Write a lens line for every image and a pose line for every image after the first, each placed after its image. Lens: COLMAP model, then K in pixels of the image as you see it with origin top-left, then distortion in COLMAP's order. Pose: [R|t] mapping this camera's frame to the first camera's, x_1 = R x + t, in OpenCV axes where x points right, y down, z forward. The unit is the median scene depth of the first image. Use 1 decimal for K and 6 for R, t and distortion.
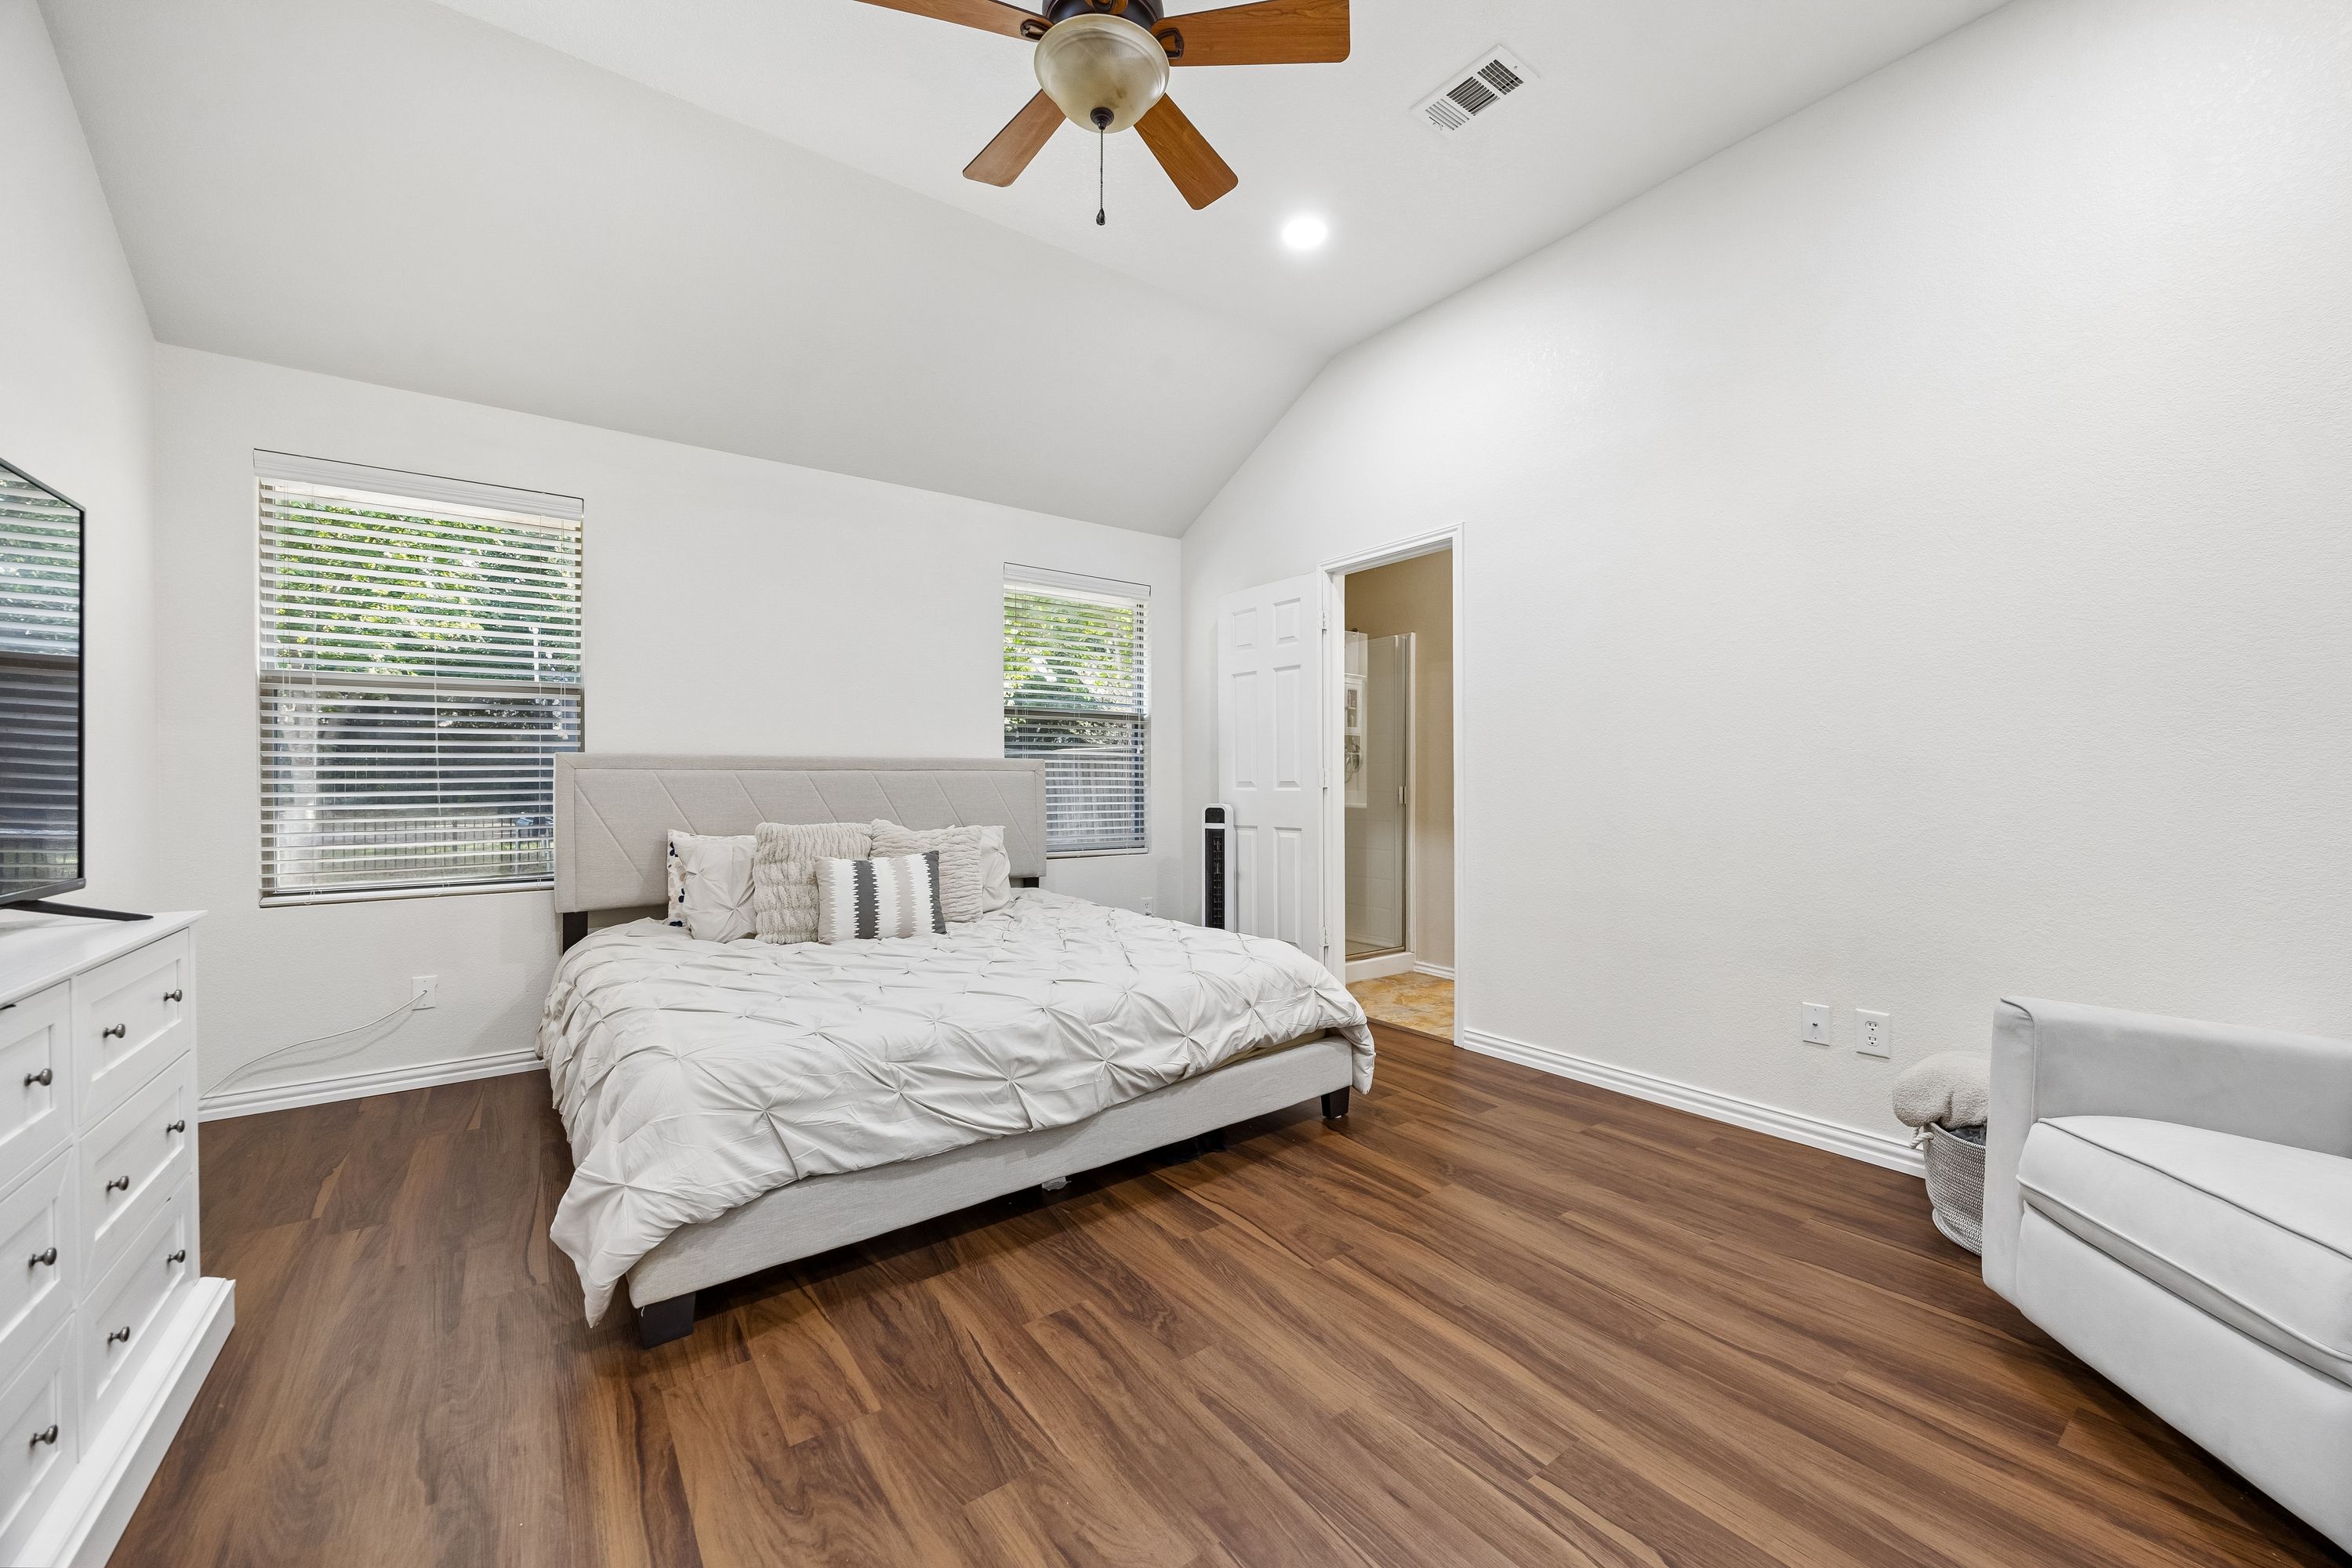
lens RADIAL K [[905.7, 0, 1186.3], [0, 905.7, 780.3], [0, 0, 1]] dist [-0.000113, 0.000070]
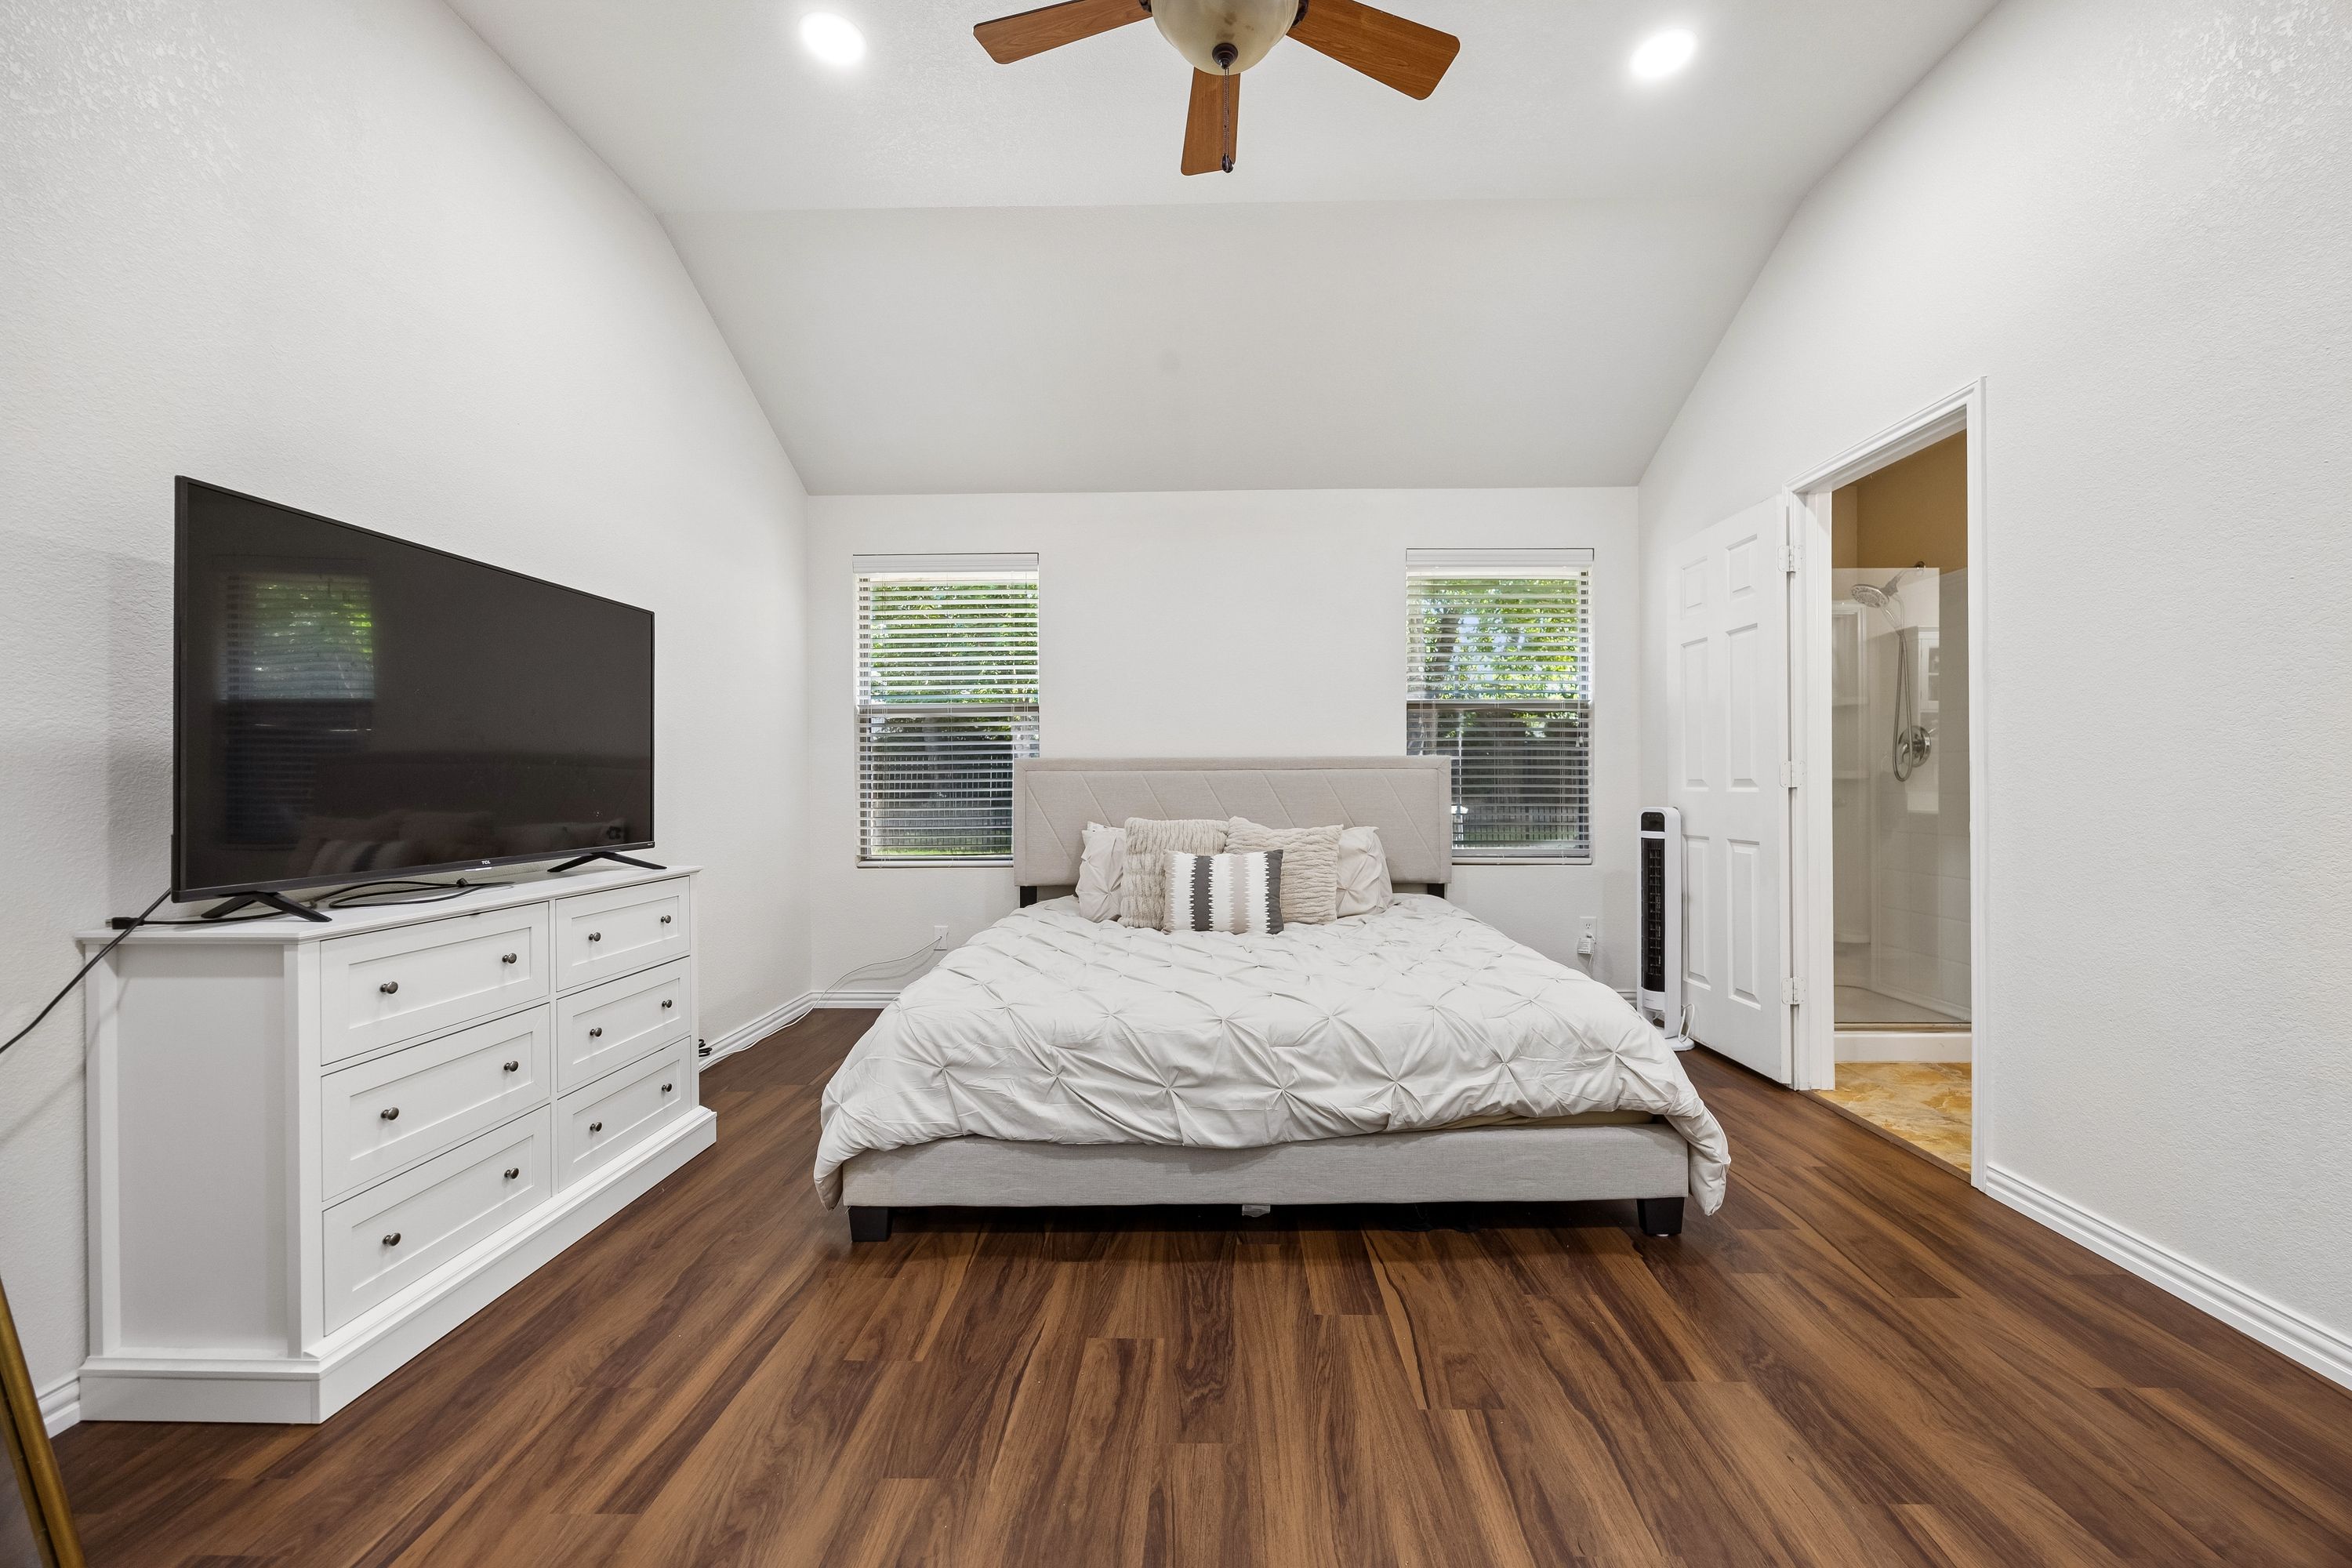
lens RADIAL K [[903.0, 0, 1201.4], [0, 903.0, 777.4], [0, 0, 1]] dist [-0.001173, -0.000013]
pose [[0.791129, -0.004803, -0.611630, 0.393406], [0.003480, 0.999988, -0.003352, 0.001586], [0.611639, 0.000523, 0.791137, 0.234953]]
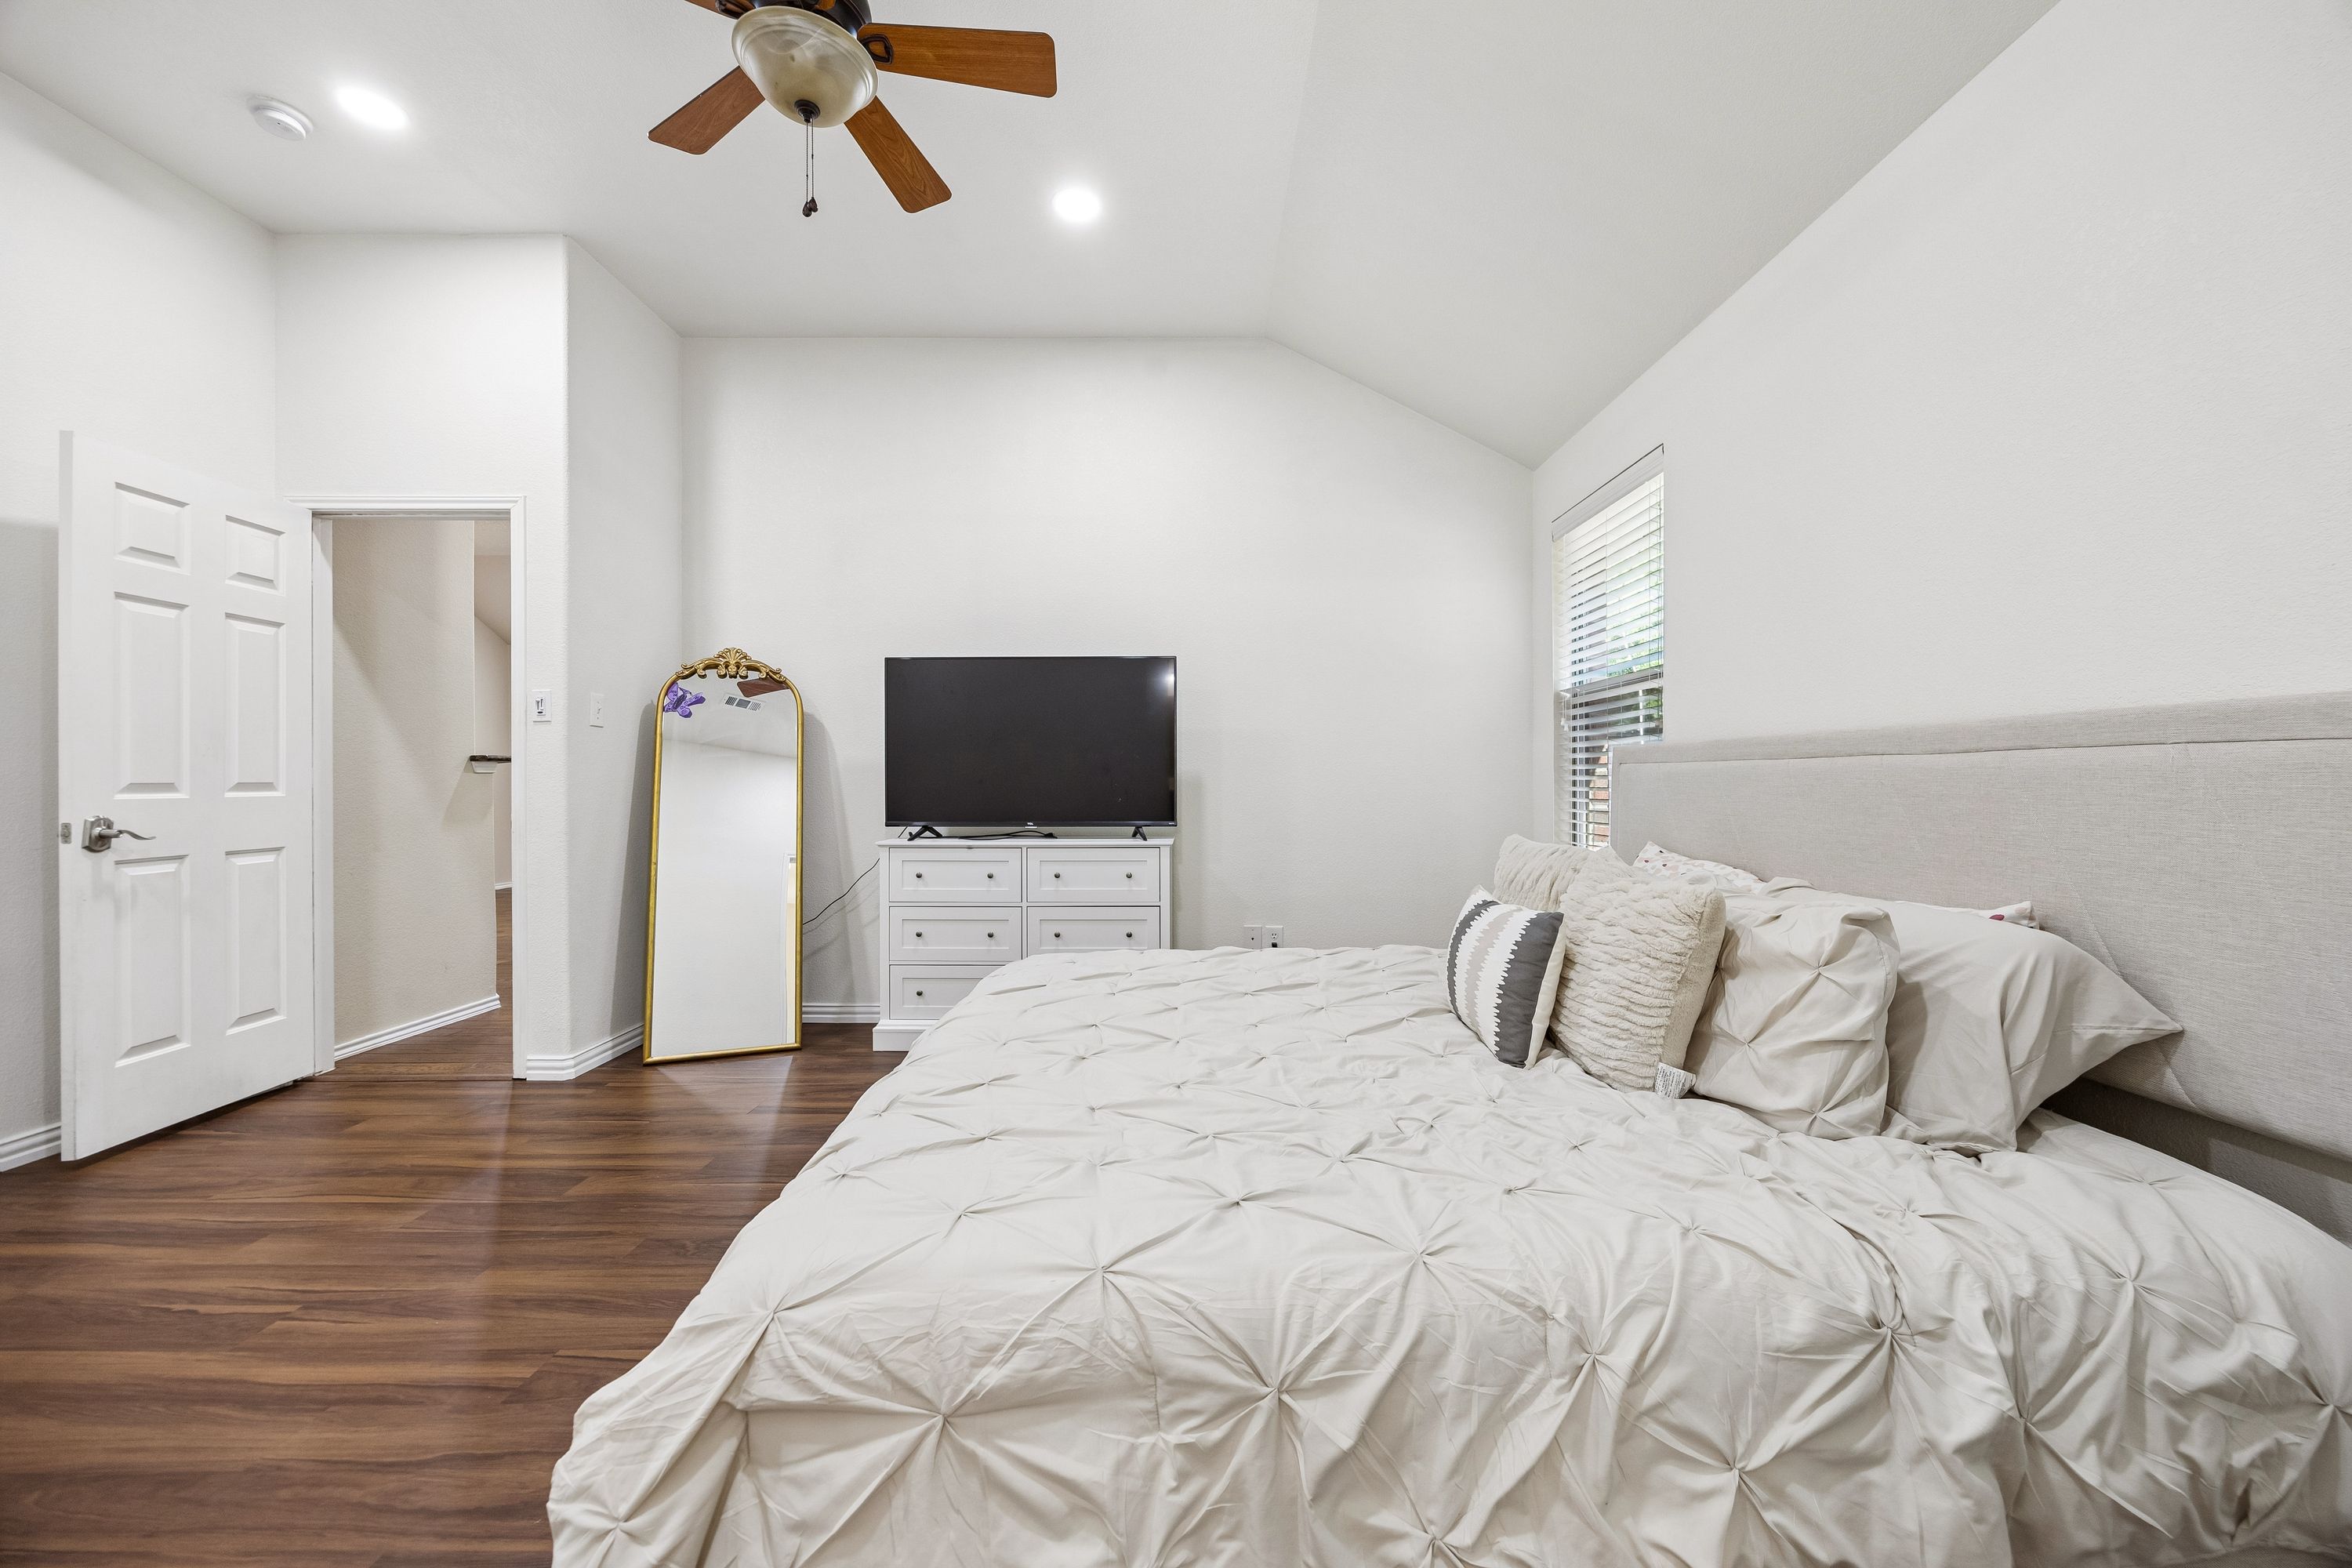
lens RADIAL K [[891.2, 0, 1181.8], [0, 891.2, 777.5], [0, 0, 1]] dist [-0.000494, -0.000116]
pose [[-0.599550, 0.001920, -0.800335, 0.388793], [0.002585, 0.999997, 0.000462, -0.001901], [0.800333, -0.001792, -0.599553, 1.686329]]
